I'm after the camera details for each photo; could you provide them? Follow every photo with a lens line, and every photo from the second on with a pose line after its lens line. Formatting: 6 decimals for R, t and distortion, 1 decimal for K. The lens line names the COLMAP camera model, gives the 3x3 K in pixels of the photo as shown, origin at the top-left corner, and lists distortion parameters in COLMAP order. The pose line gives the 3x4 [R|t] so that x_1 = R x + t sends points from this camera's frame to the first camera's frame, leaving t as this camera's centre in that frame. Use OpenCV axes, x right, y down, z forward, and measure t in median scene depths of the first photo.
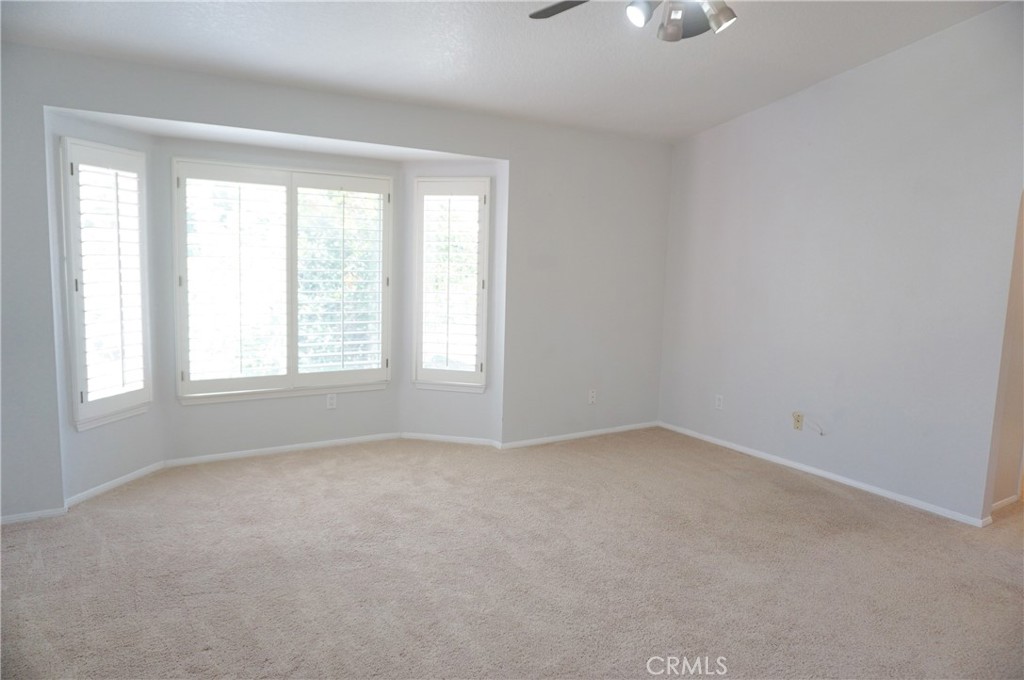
lens RADIAL K [[682.1, 0, 512.0], [0, 682.1, 340.0], [0, 0, 1]] dist [-0.046638, 0.001613]
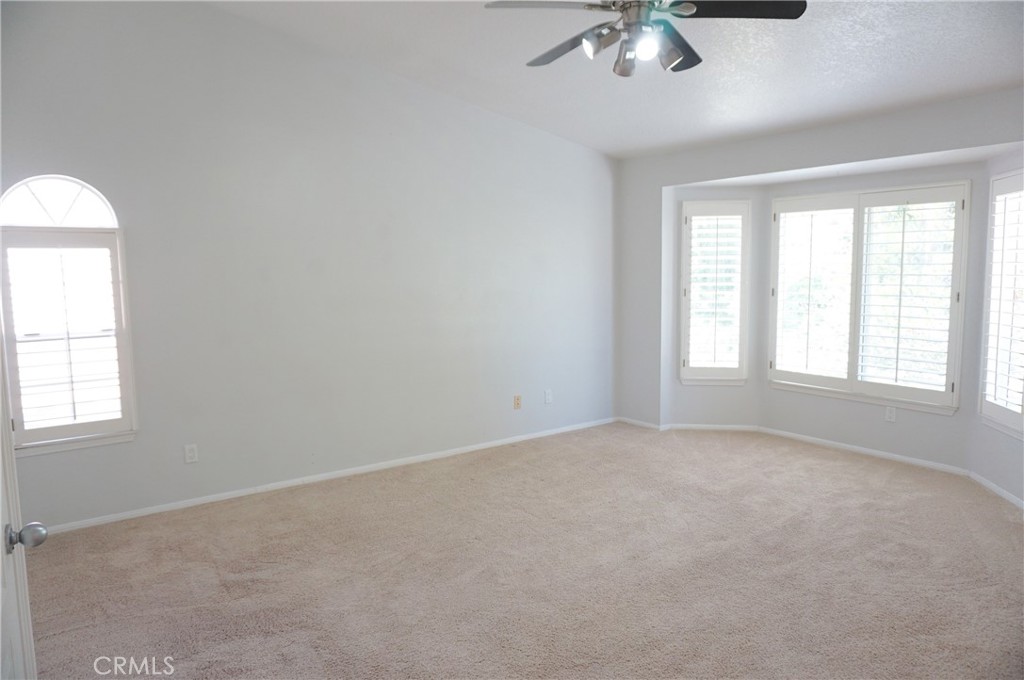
lens RADIAL K [[682.1, 0, 512.0], [0, 682.1, 340.0], [0, 0, 1]] dist [-0.046638, 0.001613]
pose [[0.025835, 0.072664, -0.997022, 0.800627], [-0.109210, 0.991590, 0.069438, -0.030530], [0.993683, 0.107090, 0.033553, 0.453252]]
